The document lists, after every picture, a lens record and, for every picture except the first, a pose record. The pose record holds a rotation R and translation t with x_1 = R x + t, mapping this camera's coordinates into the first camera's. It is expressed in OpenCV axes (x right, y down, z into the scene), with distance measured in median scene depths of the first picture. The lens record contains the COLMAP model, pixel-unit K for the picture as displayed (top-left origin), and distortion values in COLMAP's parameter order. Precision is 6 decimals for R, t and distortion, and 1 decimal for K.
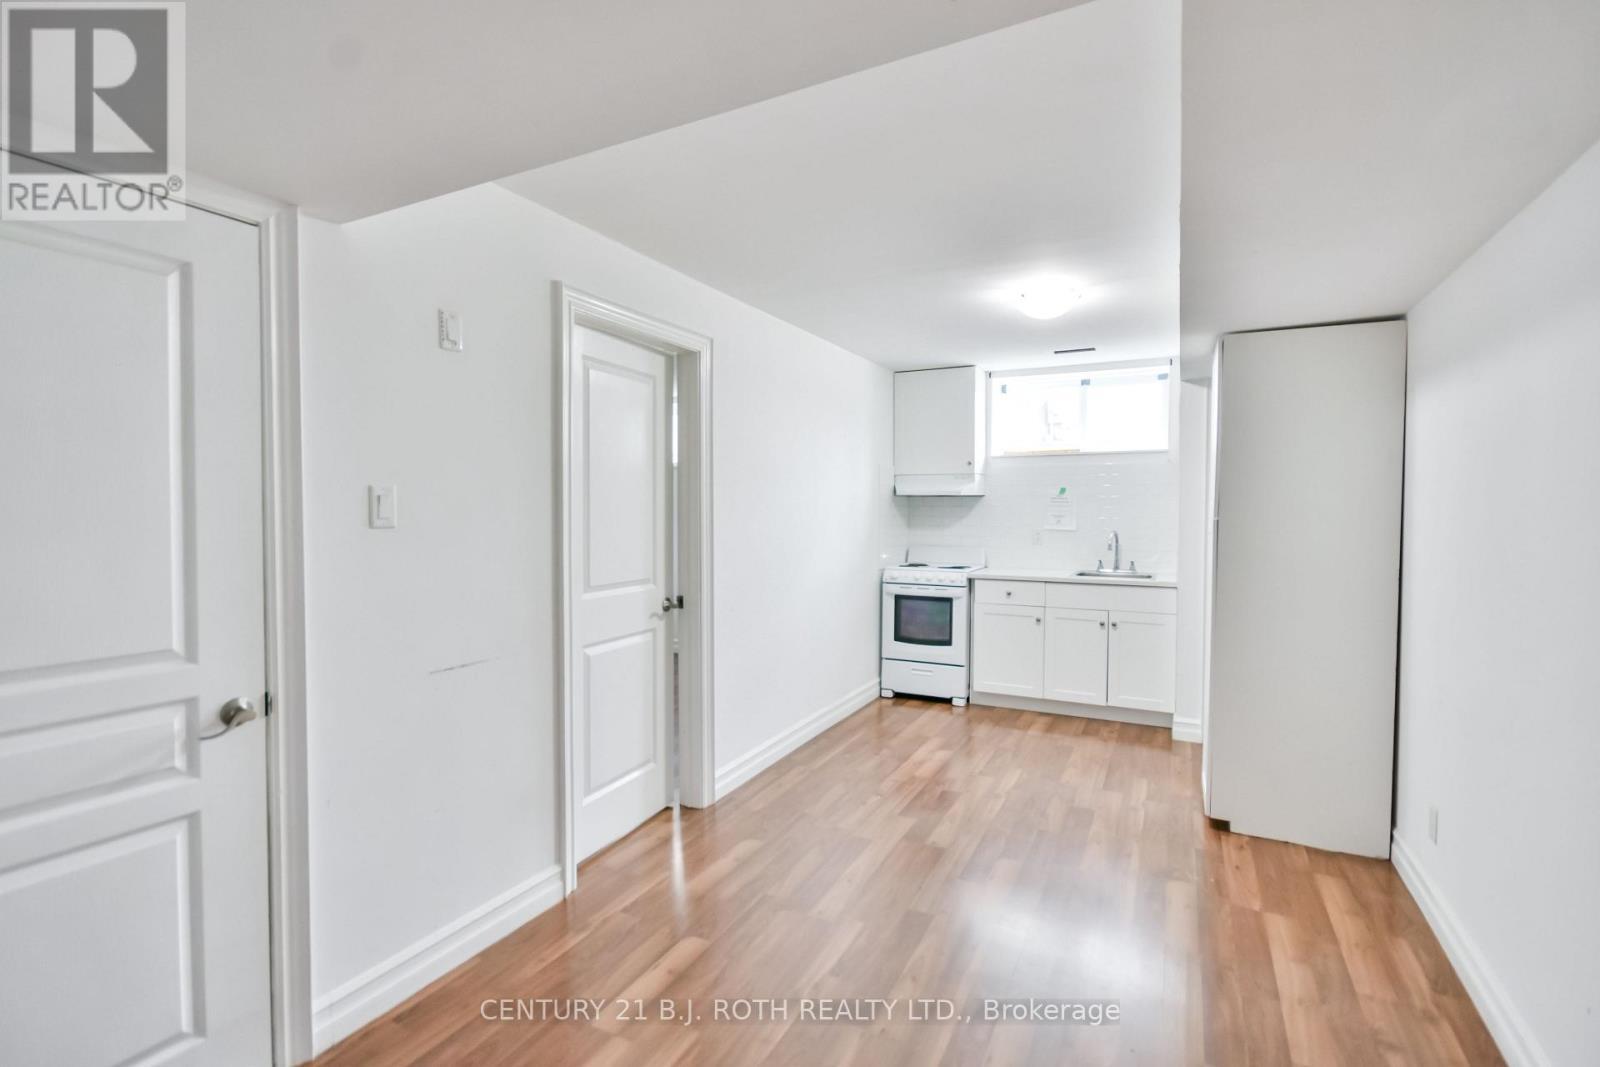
lens RADIAL K [[756.8, 0, 802.6], [0, 756.8, 525.0], [0, 0, 1]] dist [-0.001376, 0.000185]
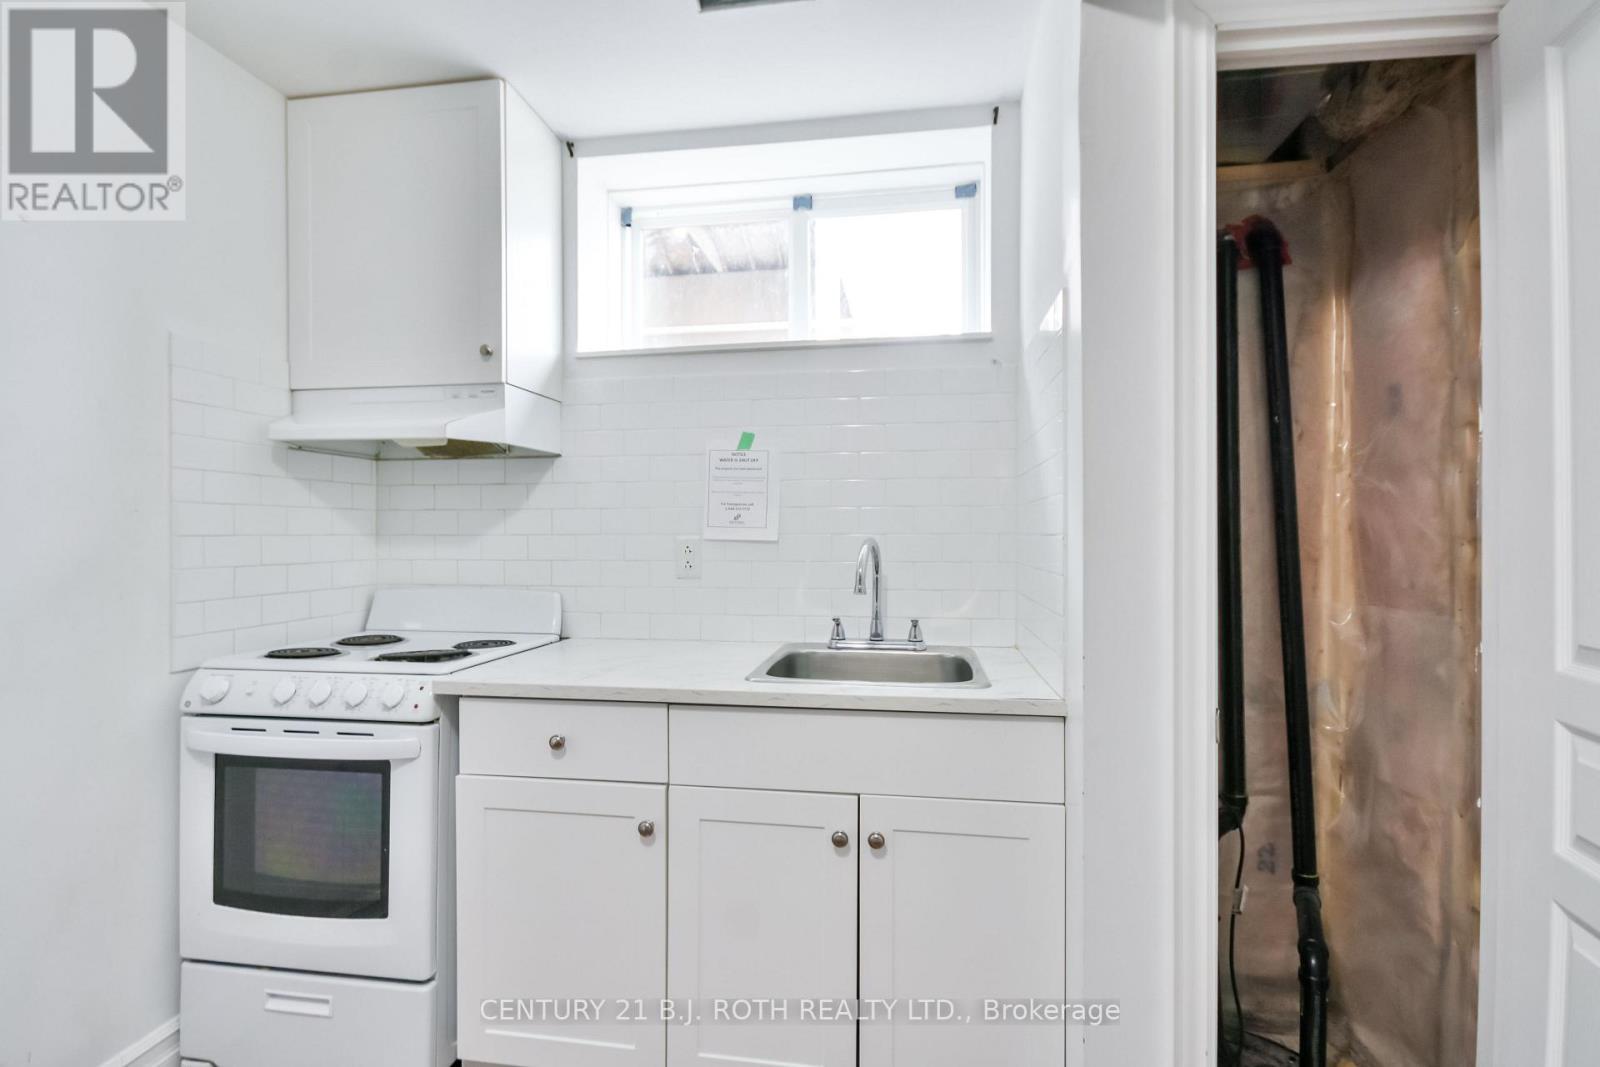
lens RADIAL K [[756.8, 0, 801.2], [0, 756.8, 532.2], [0, 0, 1]] dist [-0.001376, 0.000185]
pose [[0.952757, -0.005797, 0.303680, 0.260651], [0.012101, 0.999749, -0.018881, 0.010662], [-0.303494, 0.021664, 0.952587, 0.641230]]
